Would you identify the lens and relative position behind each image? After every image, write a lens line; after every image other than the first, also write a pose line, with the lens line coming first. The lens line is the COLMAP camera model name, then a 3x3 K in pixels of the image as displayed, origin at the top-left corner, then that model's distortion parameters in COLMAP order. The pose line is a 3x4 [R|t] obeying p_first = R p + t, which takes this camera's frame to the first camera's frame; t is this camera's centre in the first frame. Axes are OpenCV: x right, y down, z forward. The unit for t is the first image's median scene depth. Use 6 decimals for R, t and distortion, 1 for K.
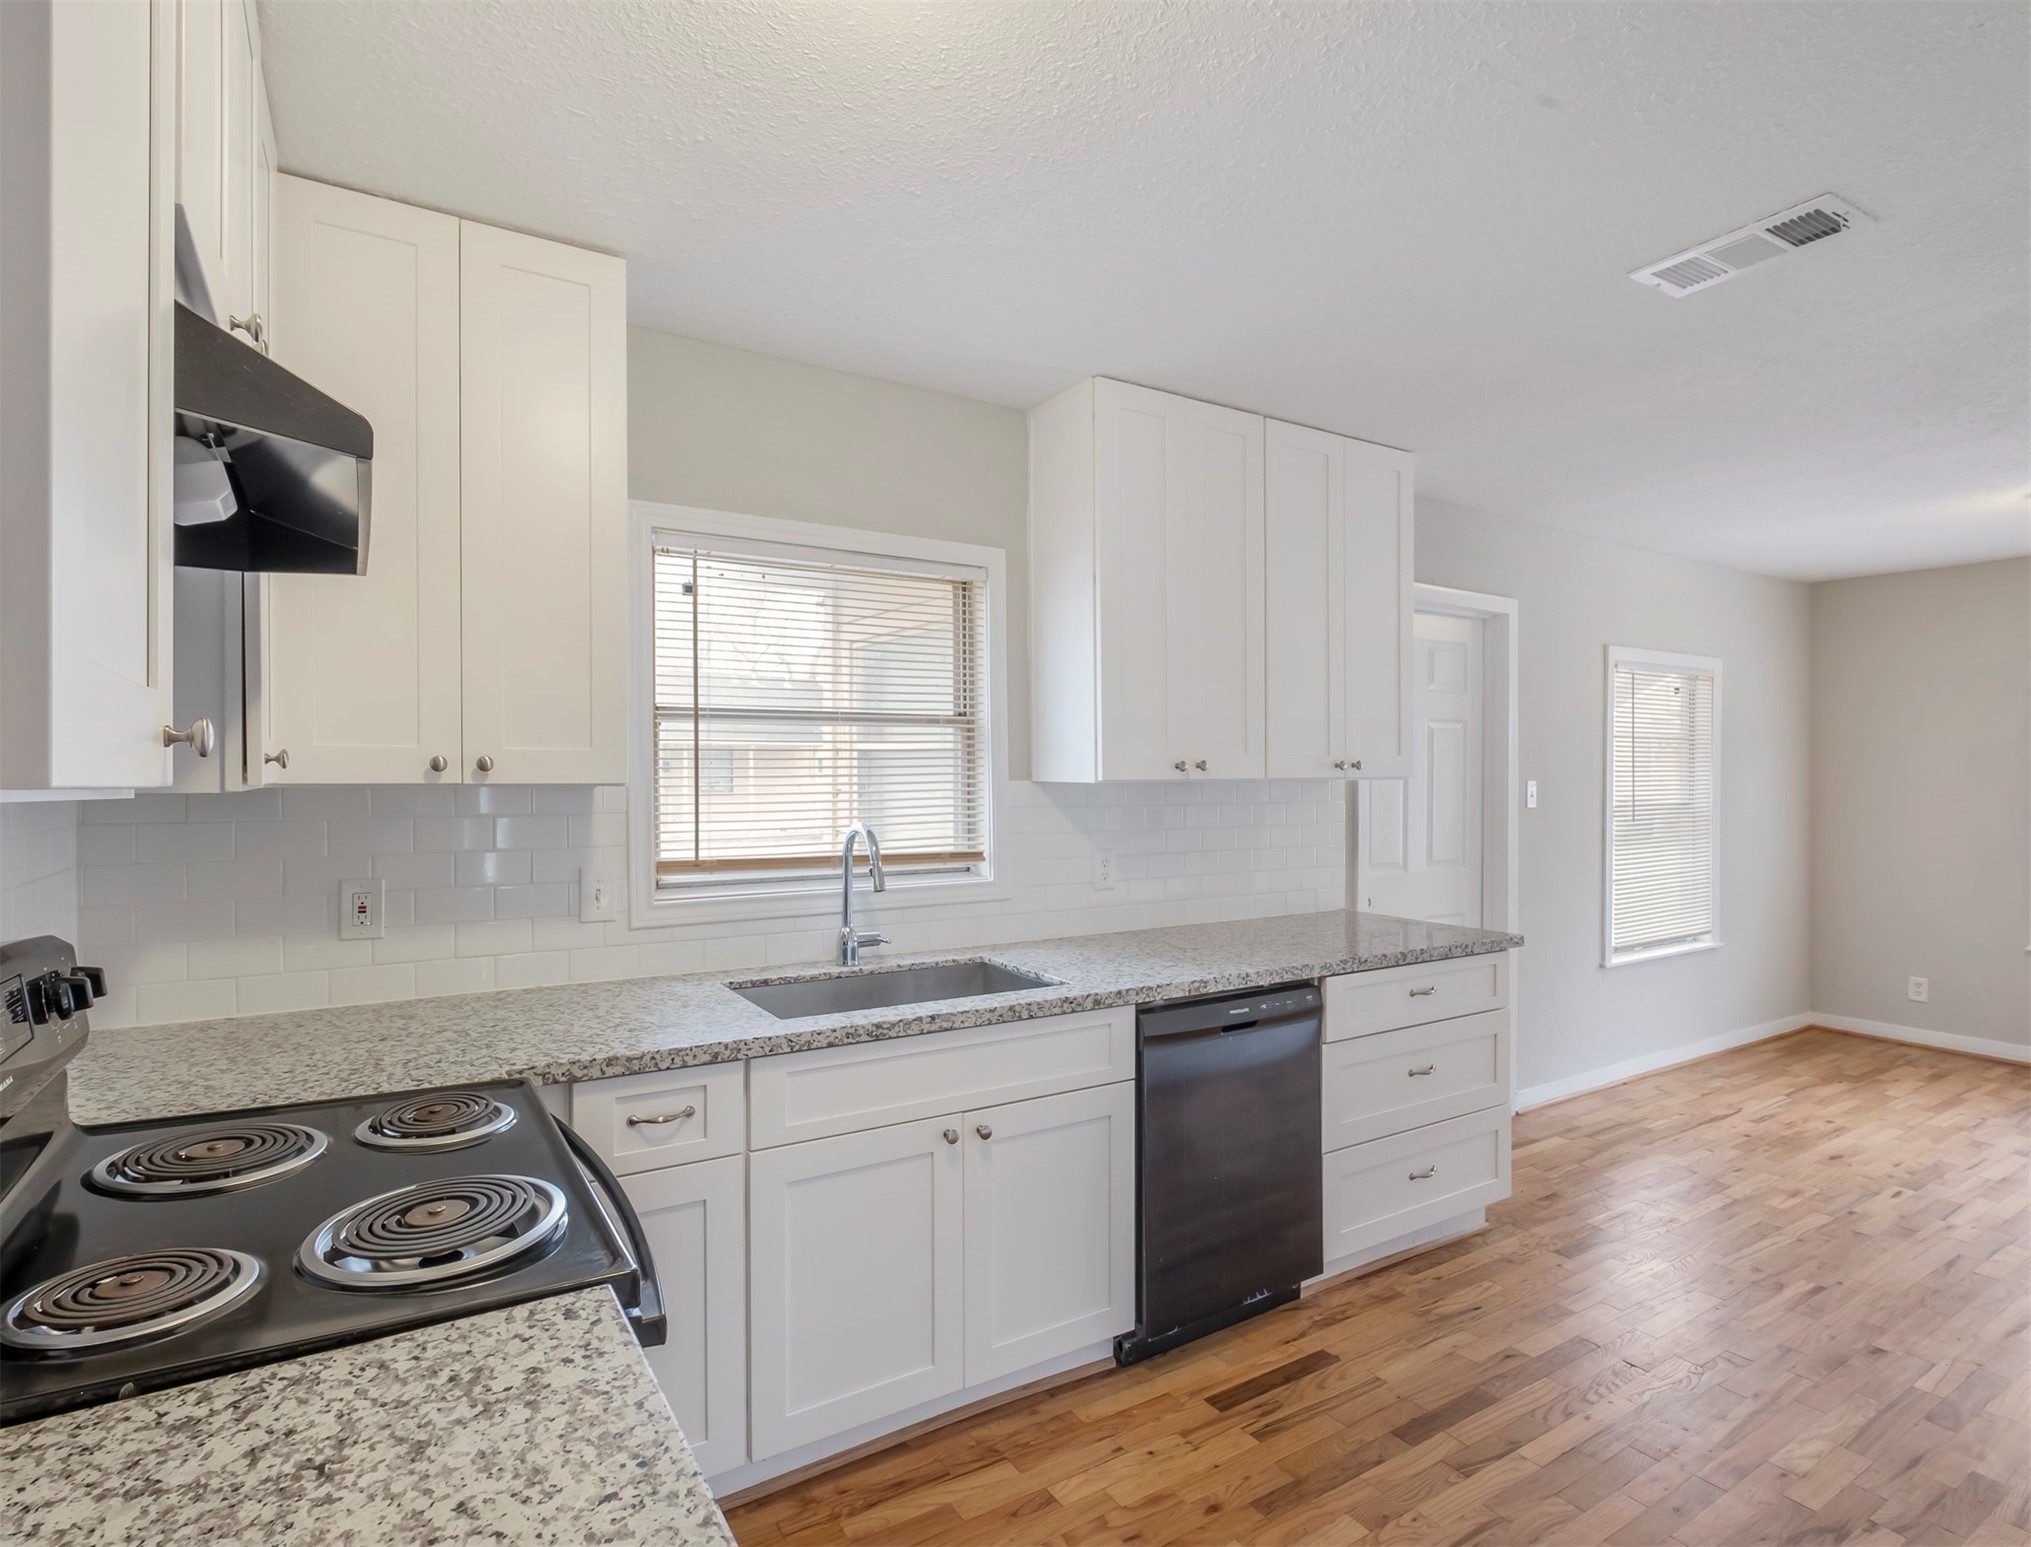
lens RADIAL K [[1042.8, 0, 1015.5], [0, 1042.8, 773.5], [0, 0, 1]] dist [0.022920, -0.000838]
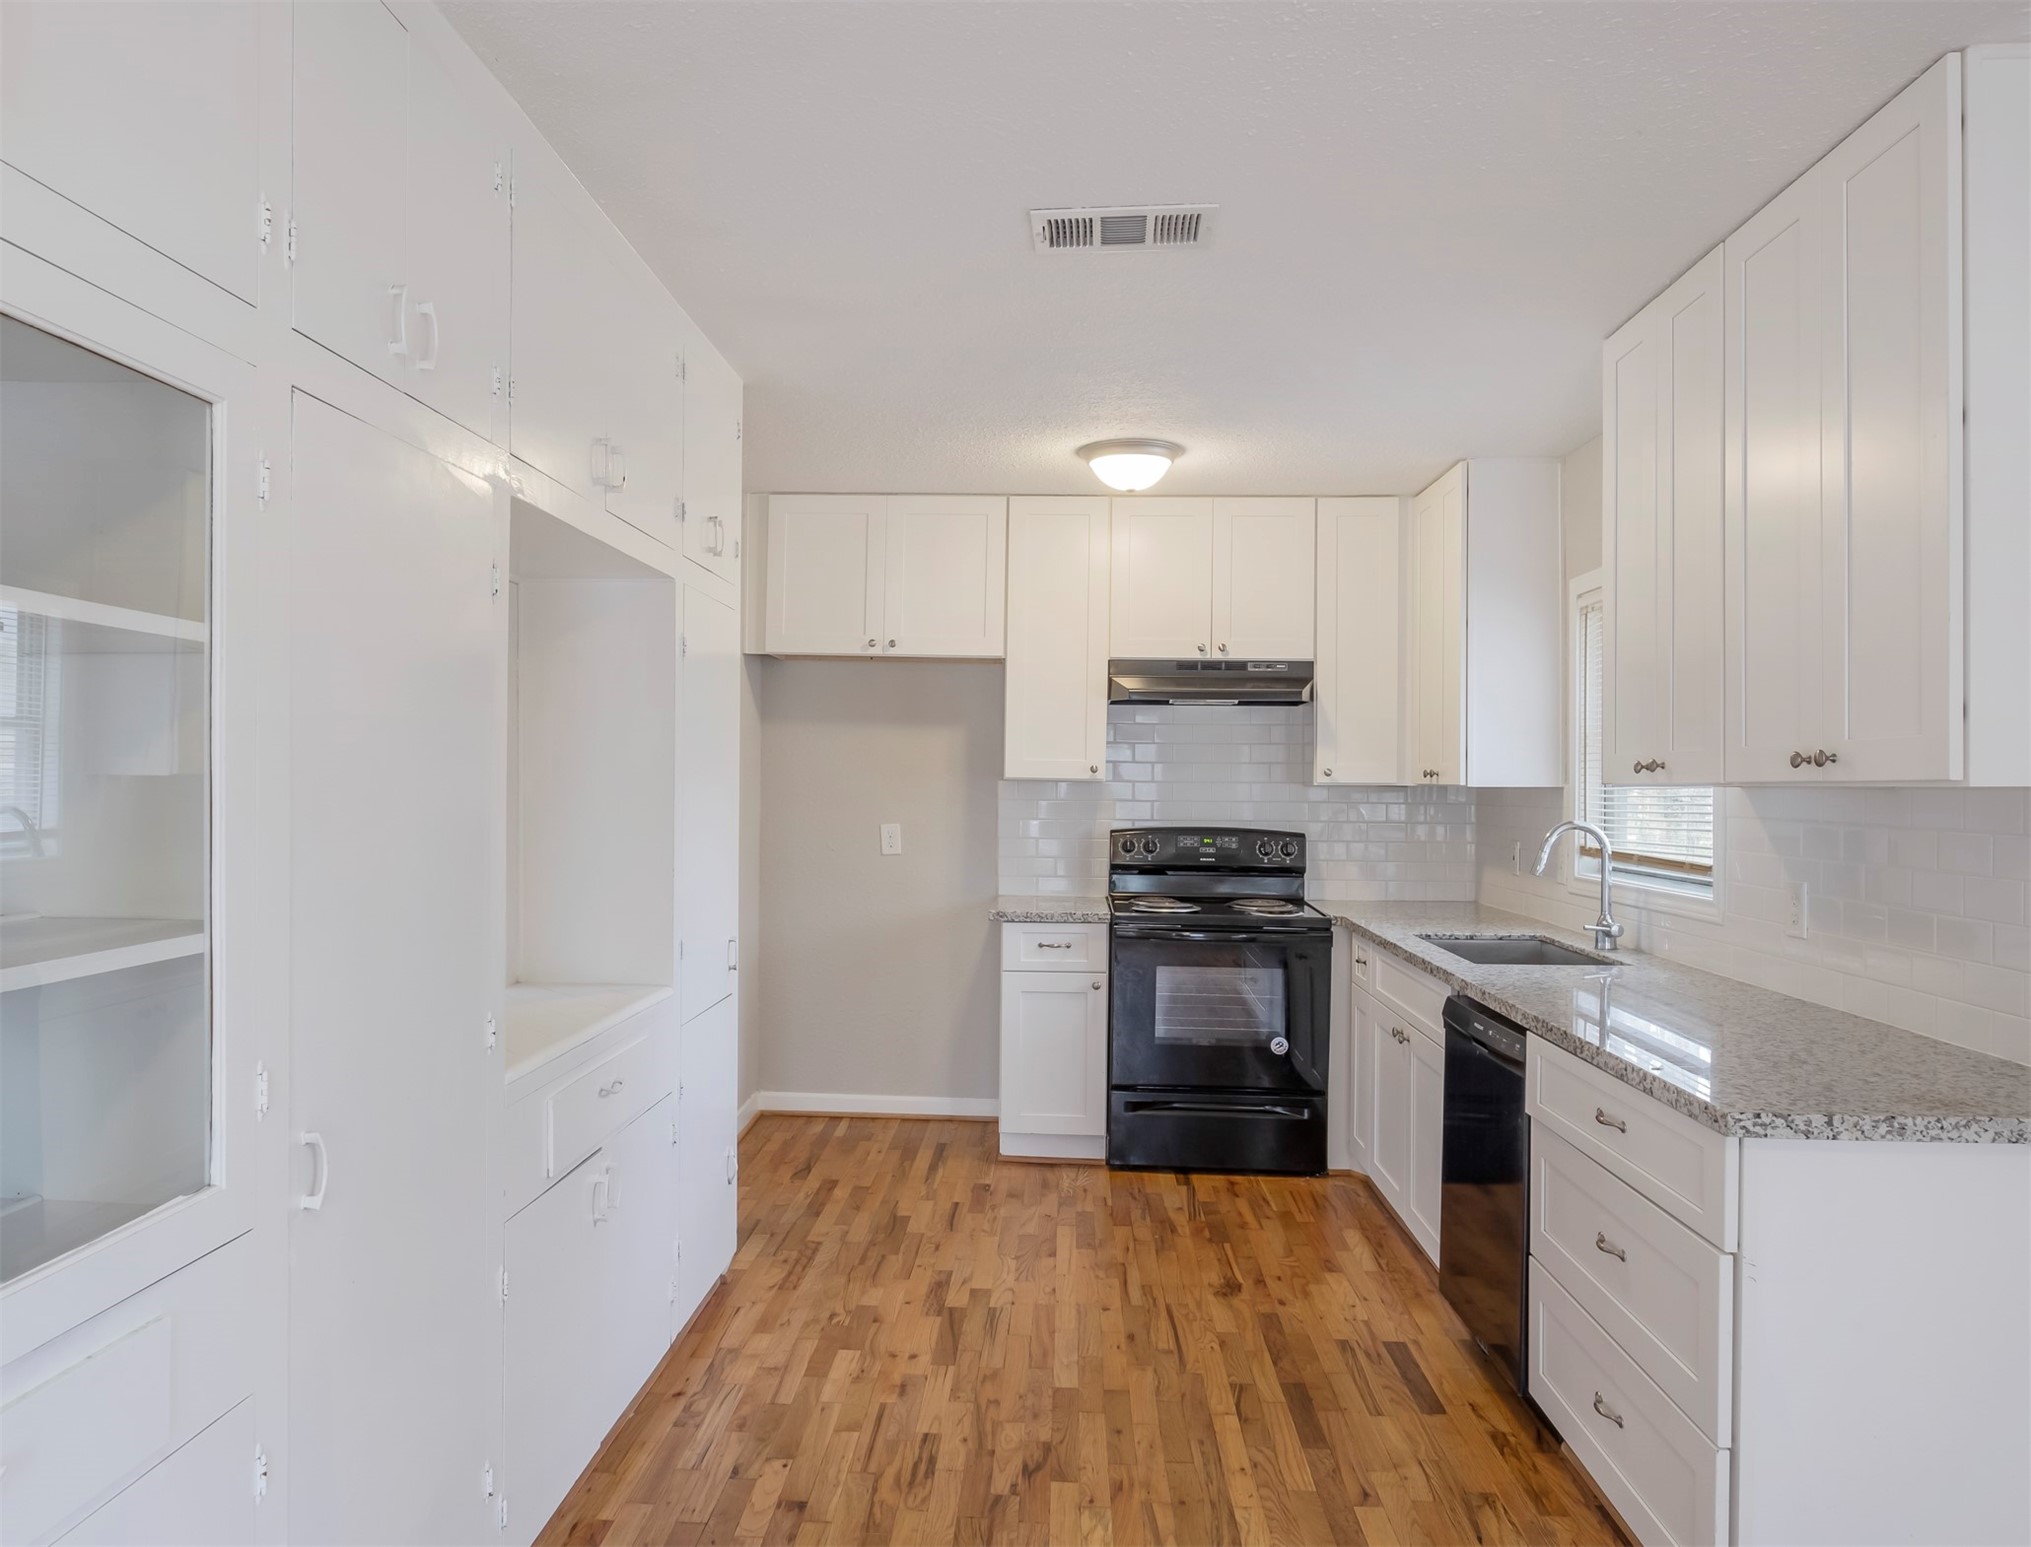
lens RADIAL K [[1331.0, 0, 1015.5], [0, 1331.0, 773.5], [0, 0, 1]] dist [-0.010108, -0.001490]
pose [[-0.564309, -0.024488, -0.825200, 1.623467], [-0.036380, 0.999327, -0.004777, 0.020489], [0.824762, 0.027325, -0.564820, 1.478771]]
